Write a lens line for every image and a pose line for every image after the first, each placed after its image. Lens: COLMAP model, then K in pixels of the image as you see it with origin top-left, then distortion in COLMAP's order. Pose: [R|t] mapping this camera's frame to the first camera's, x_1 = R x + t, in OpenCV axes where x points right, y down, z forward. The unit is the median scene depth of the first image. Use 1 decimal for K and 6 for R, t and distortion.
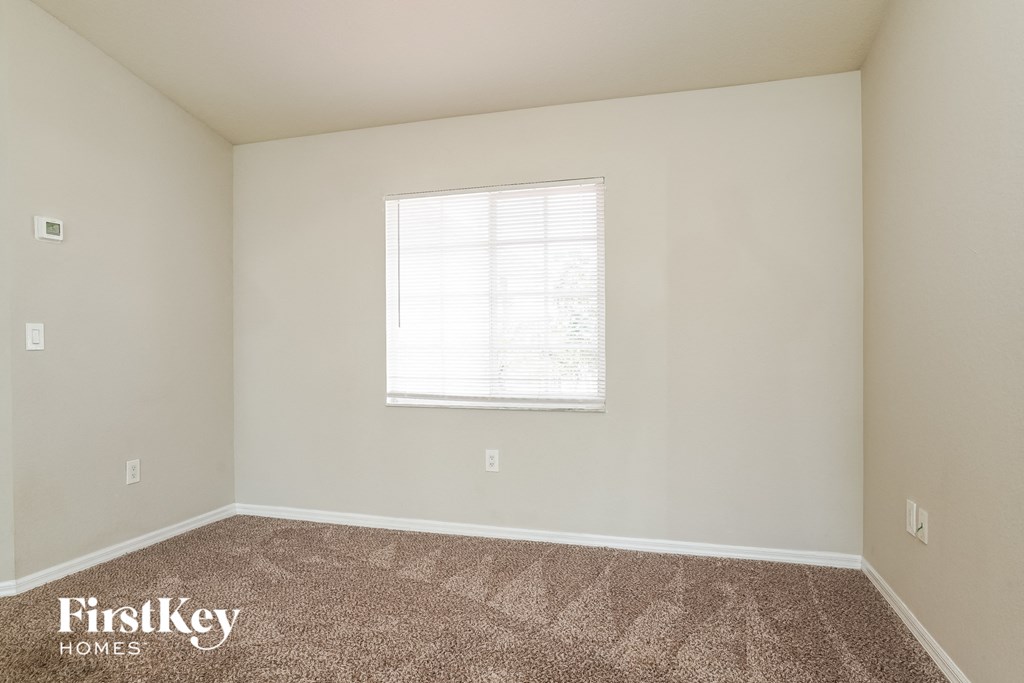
lens RADIAL K [[532.2, 0, 514.4], [0, 532.2, 350.4], [0, 0, 1]] dist [0.000016, 0.001633]
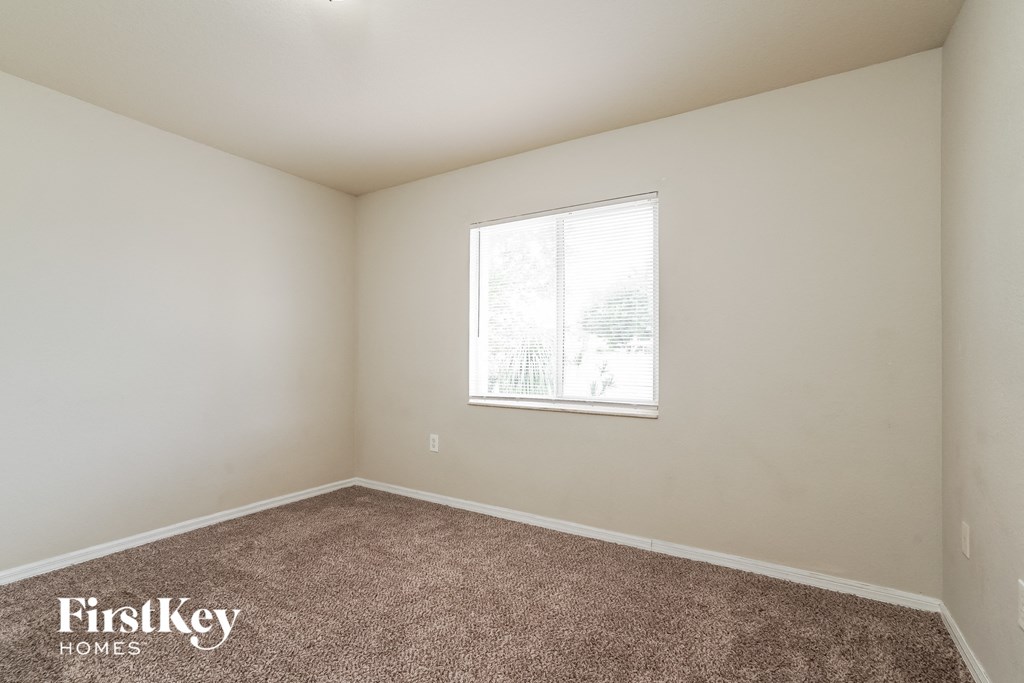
lens RADIAL K [[532.2, 0, 512.0], [0, 532.2, 334.4], [0, 0, 1]] dist [0.000016, 0.001633]
pose [[0.936671, -0.005482, -0.350168, 0.269399], [-0.009605, 0.999099, -0.041332, -0.000690], [0.350079, 0.042078, 0.935775, -0.063602]]
